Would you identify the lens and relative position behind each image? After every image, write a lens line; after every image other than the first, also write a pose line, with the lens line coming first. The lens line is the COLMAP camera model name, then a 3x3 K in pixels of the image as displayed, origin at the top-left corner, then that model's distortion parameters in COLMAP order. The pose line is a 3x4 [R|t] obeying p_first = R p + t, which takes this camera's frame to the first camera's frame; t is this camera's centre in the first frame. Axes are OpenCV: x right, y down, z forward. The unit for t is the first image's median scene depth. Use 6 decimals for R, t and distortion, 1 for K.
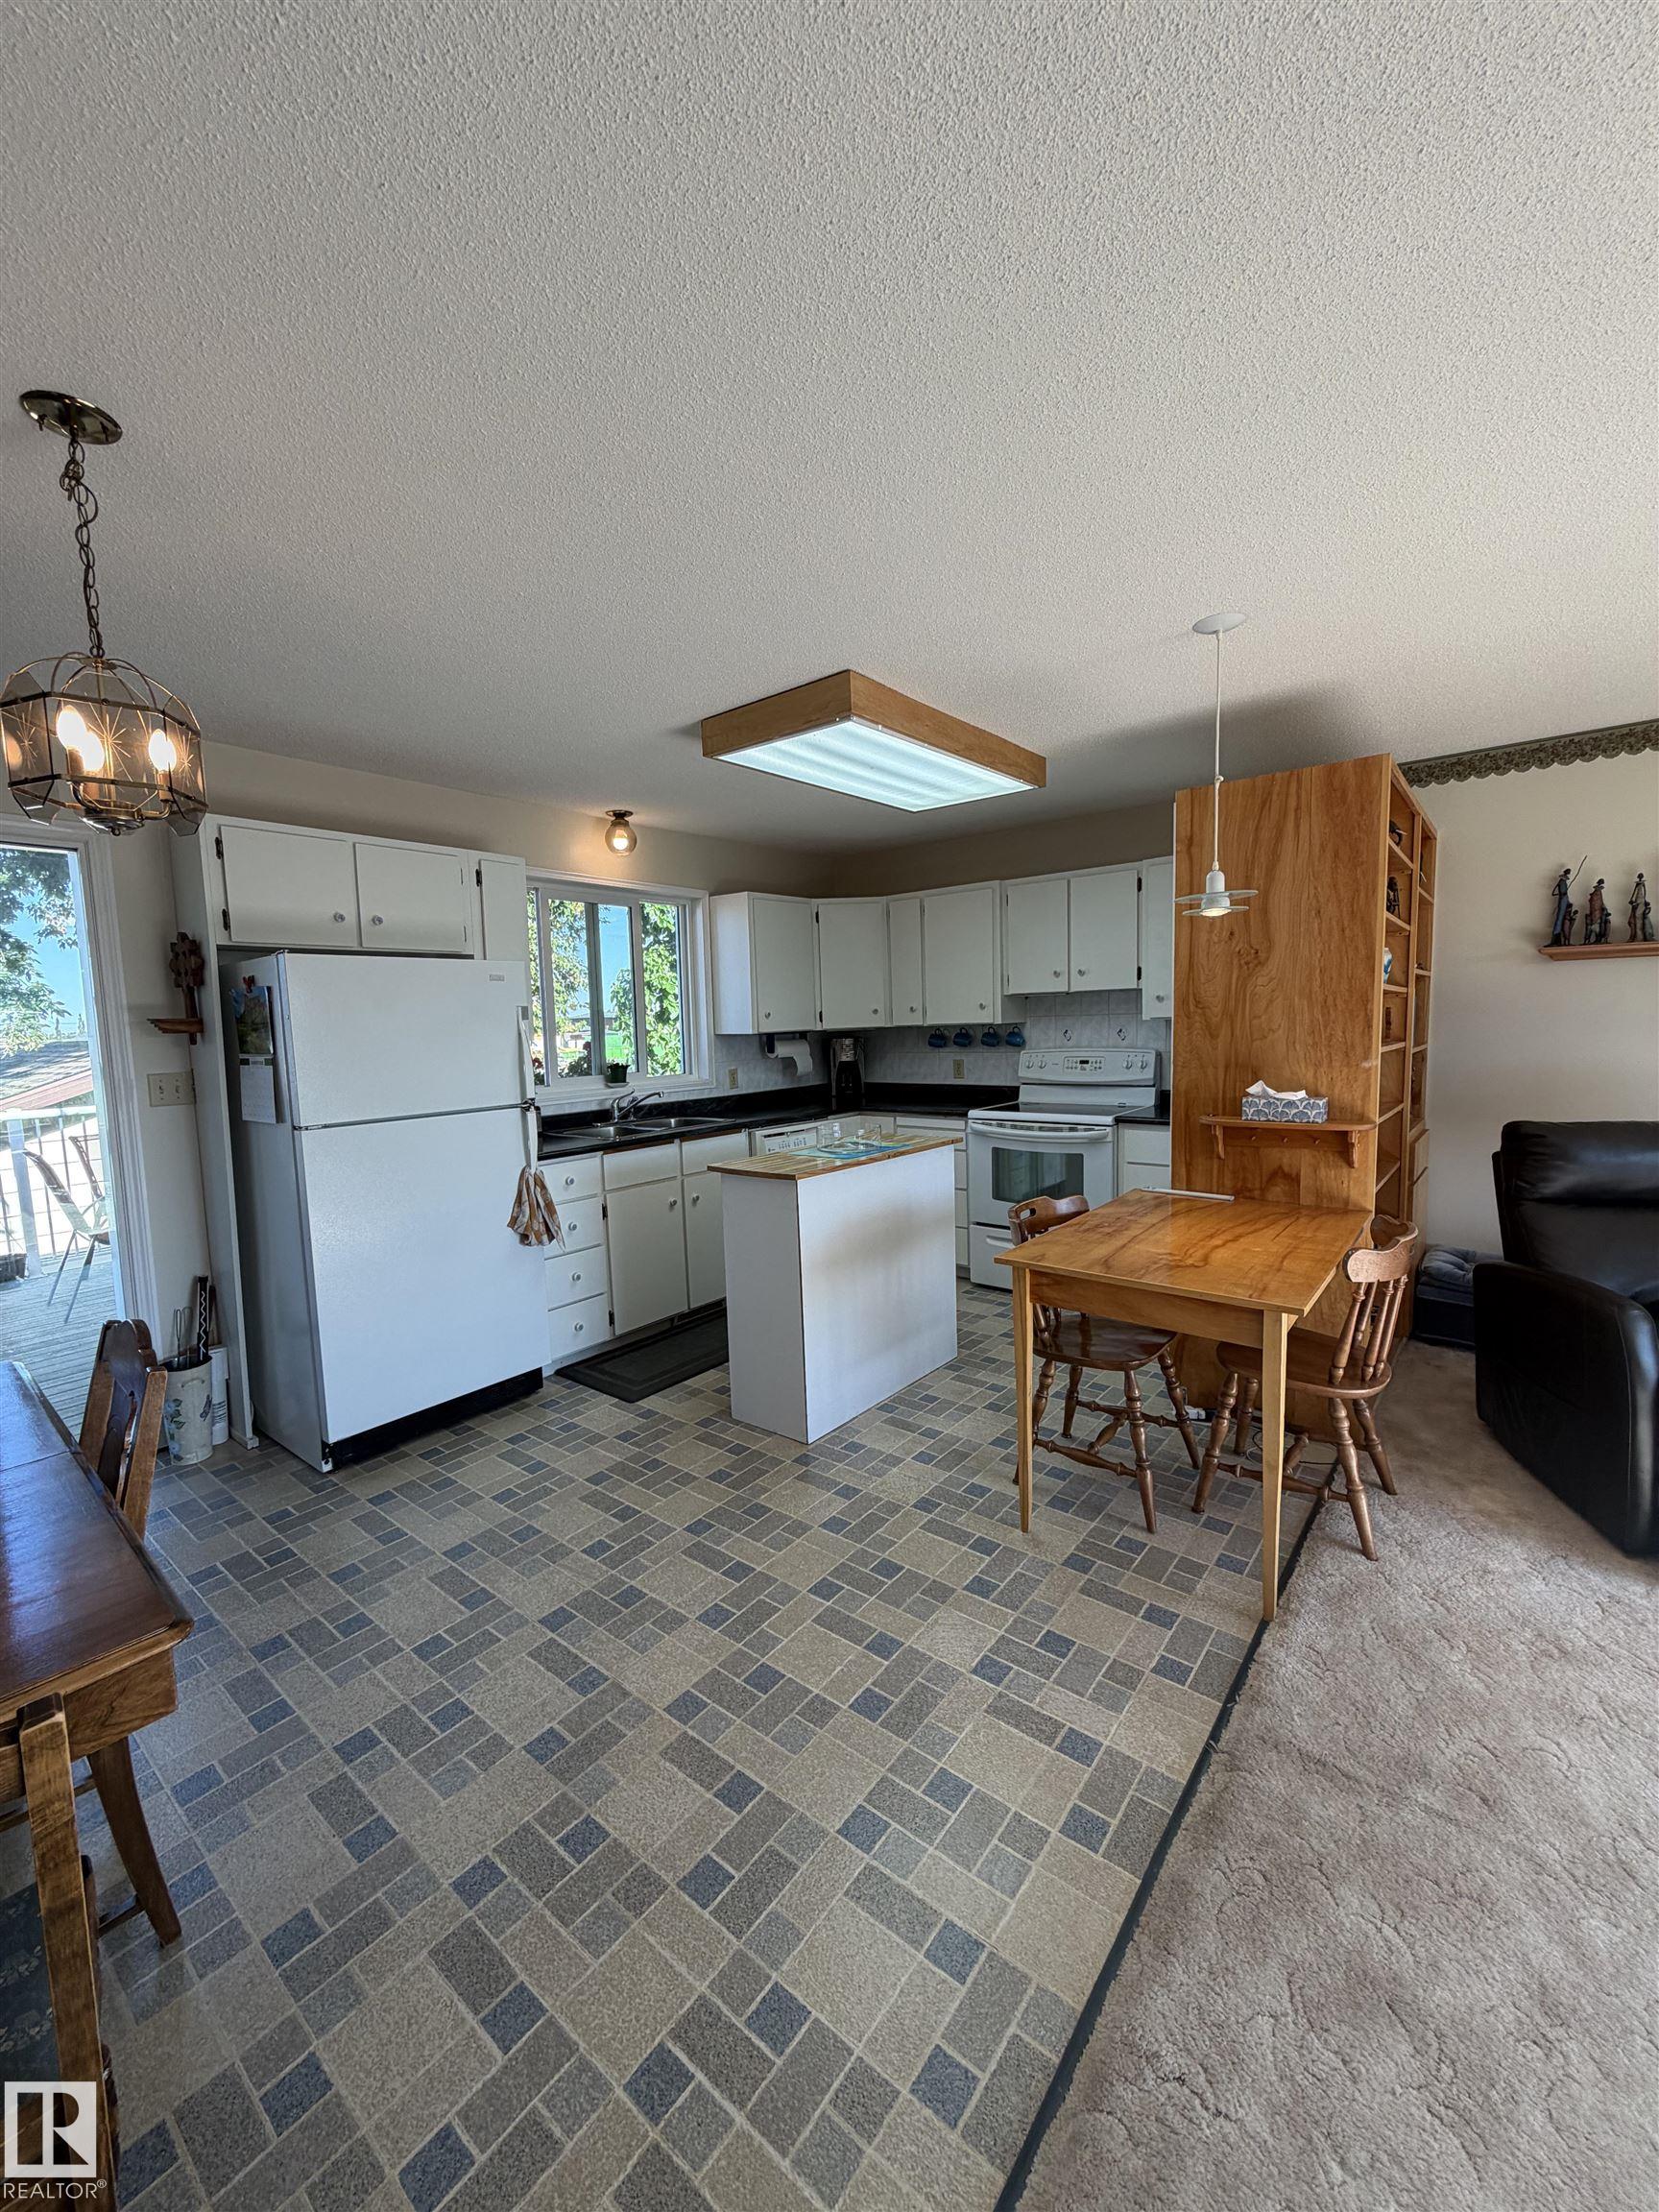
lens RADIAL K [[879.1, 0, 832.4], [0, 879.1, 1107.1], [0, 0, 1]] dist [0.002001, -0.000536]
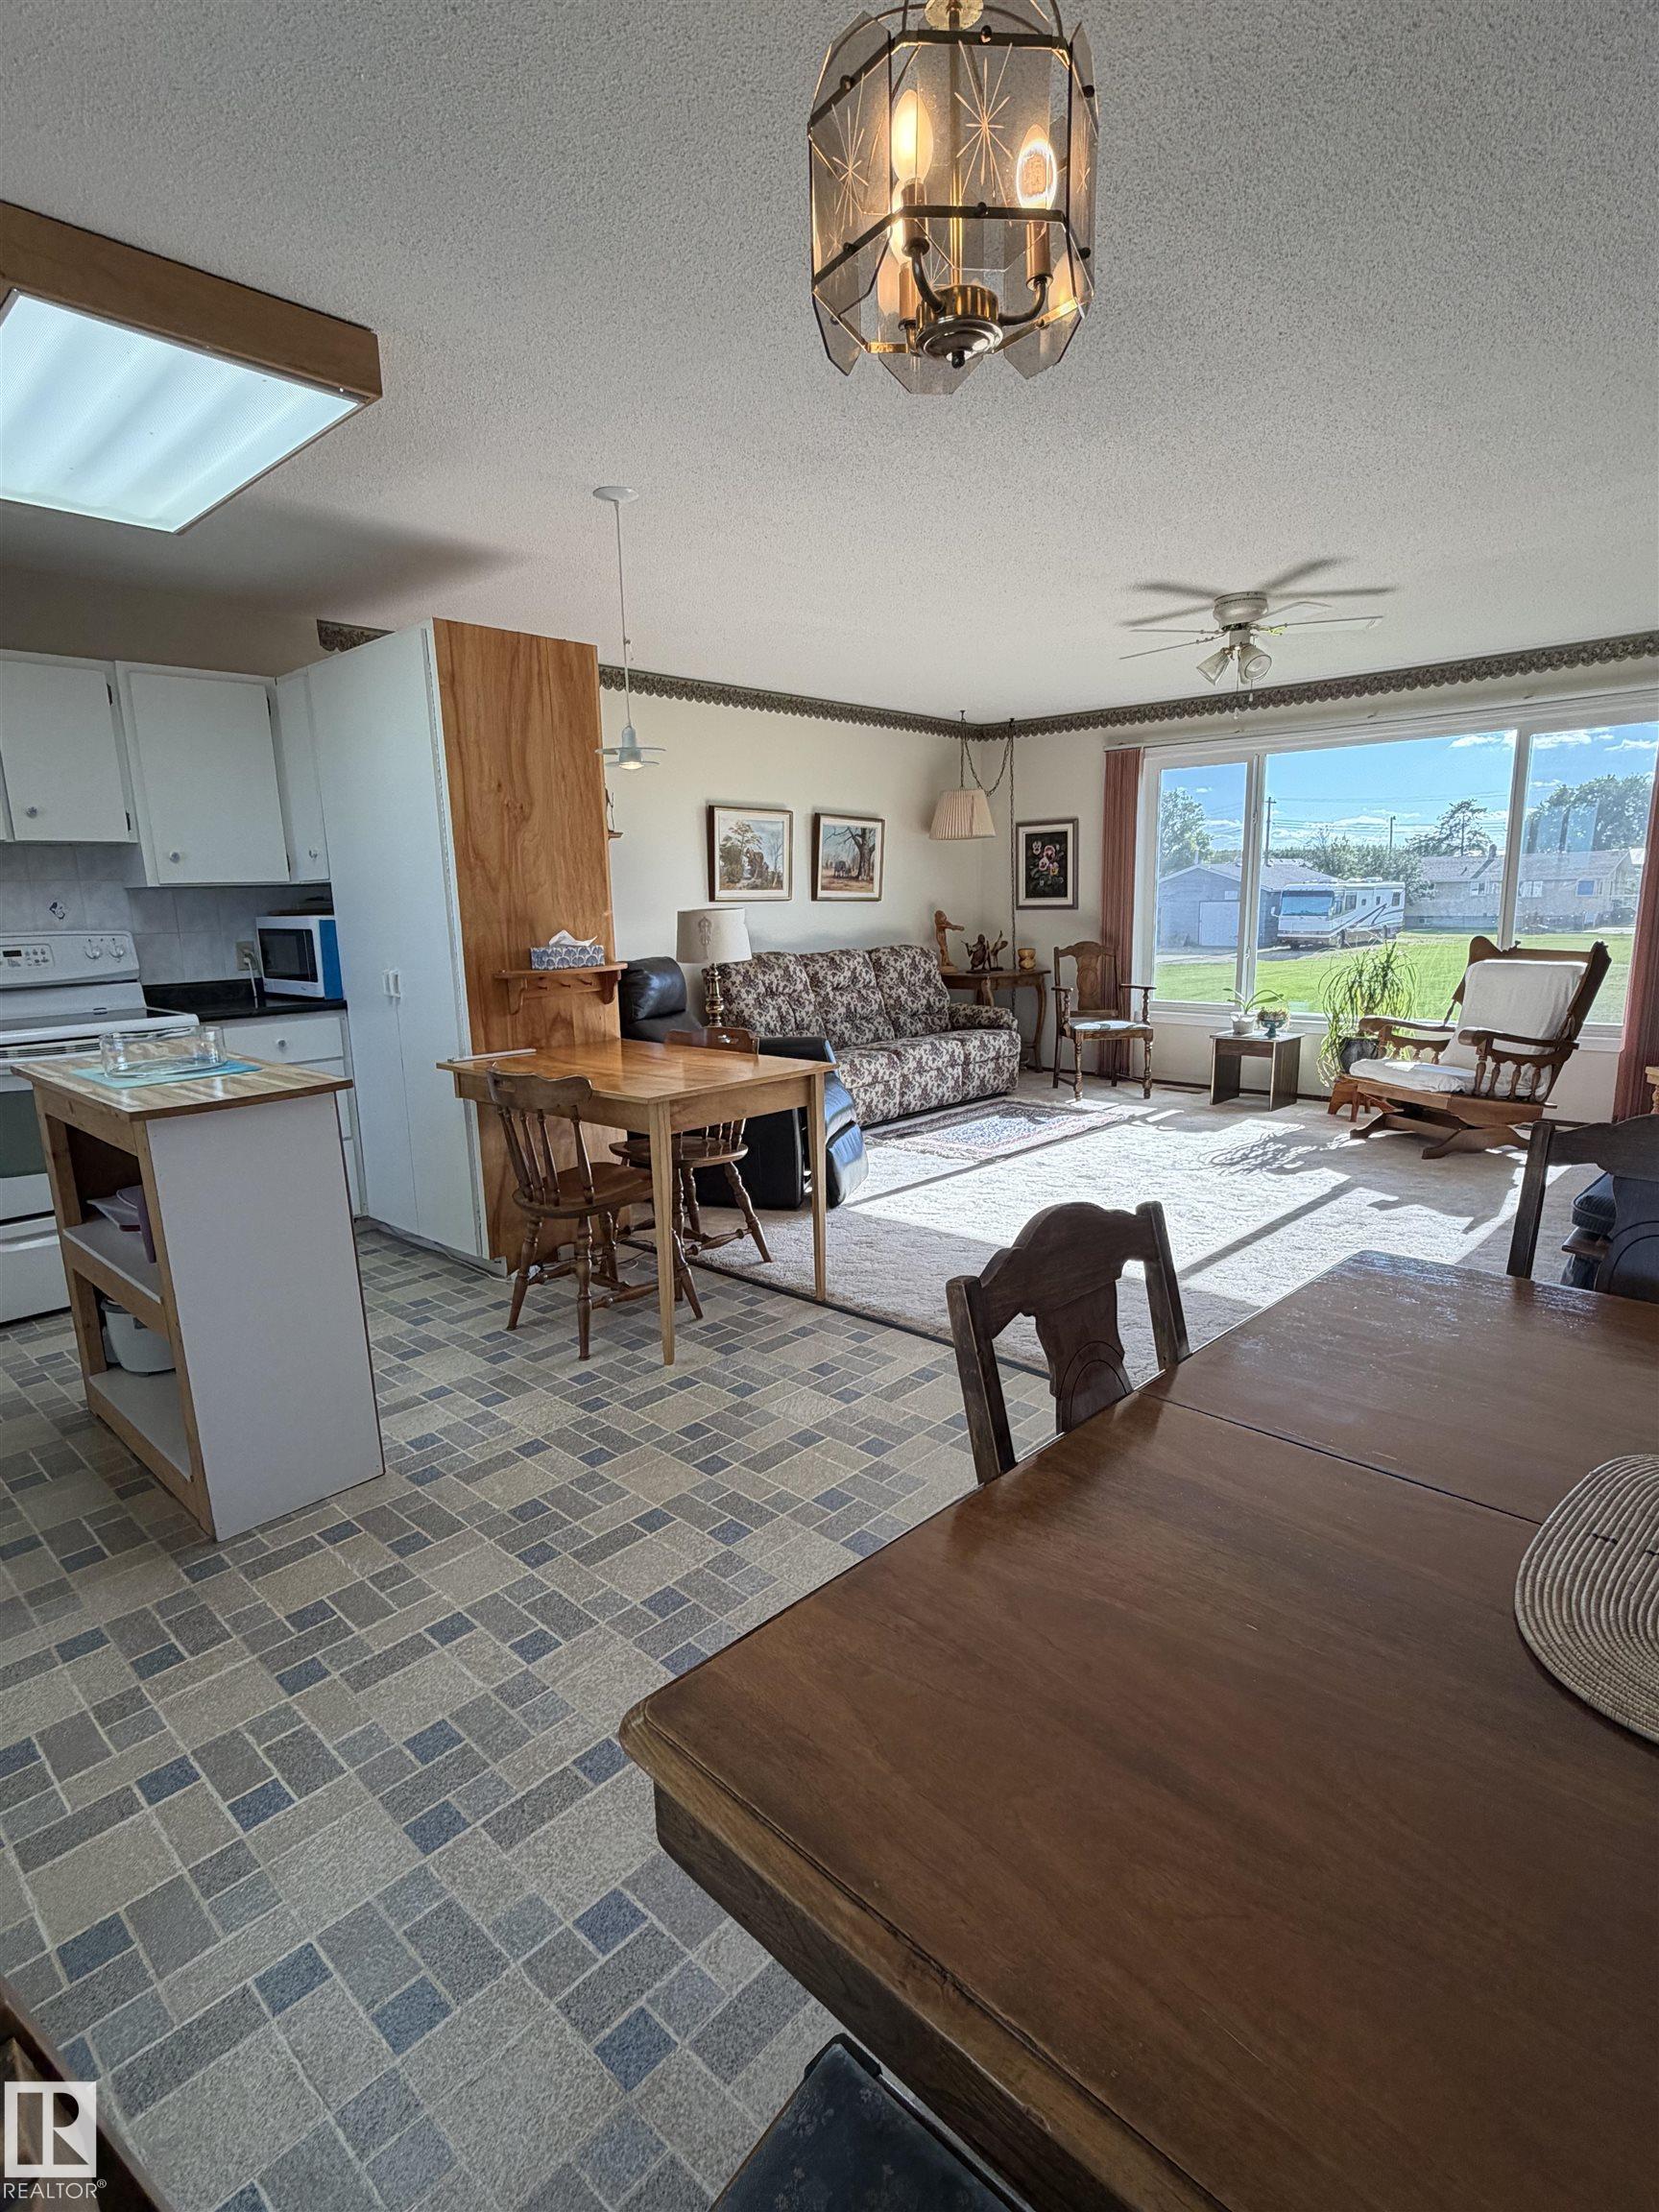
lens RADIAL K [[1107.5, 0, 830.1], [0, 1107.5, 1117.2], [0, 0, 1]] dist [-0.001034, -0.000165]
pose [[0.073710, -0.171348, 0.982449, -0.866353], [0.120279, 0.979466, 0.161804, 0.013822], [-0.990000, 0.106241, 0.092806, 0.586962]]
